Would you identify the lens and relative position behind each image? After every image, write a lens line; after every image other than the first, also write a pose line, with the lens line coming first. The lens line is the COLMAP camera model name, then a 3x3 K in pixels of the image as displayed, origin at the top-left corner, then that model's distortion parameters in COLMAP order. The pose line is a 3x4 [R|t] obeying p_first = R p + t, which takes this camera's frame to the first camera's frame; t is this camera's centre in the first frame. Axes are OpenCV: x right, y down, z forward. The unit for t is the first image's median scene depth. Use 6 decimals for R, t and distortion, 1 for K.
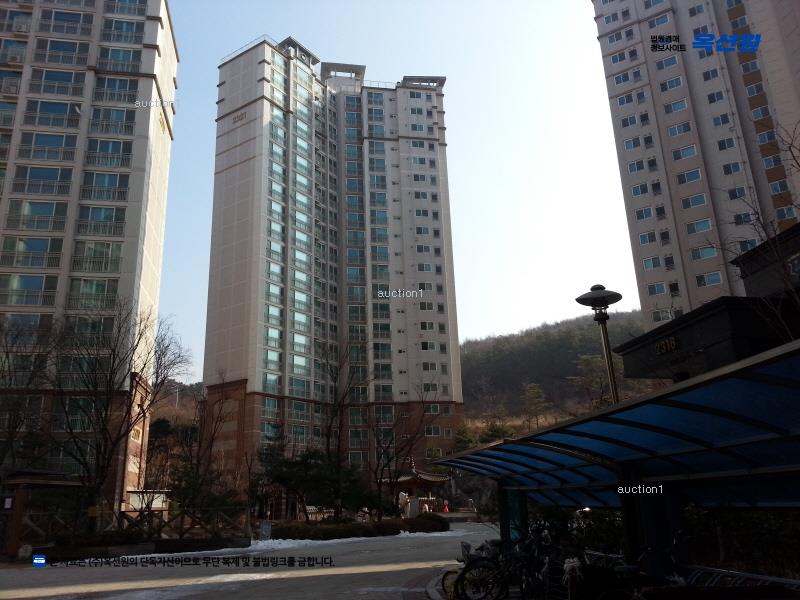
lens RADIAL K [[632.9, 0, 400.0], [0, 632.9, 300.0], [0, 0, 1]] dist [0.075841, -0.001345]
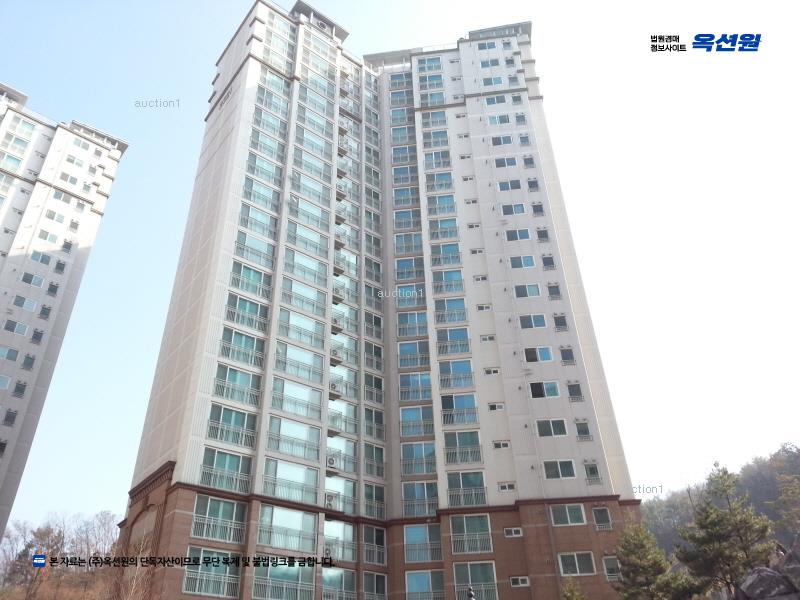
lens RADIAL K [[632.9, 0, 400.0], [0, 632.9, 300.0], [0, 0, 1]] dist [0.075841, -0.001345]
pose [[0.960454, -0.148587, -0.235480, 0.060200], [0.081549, 0.958738, -0.272343, 0.125049], [0.266230, 0.242370, 0.932941, 0.430850]]
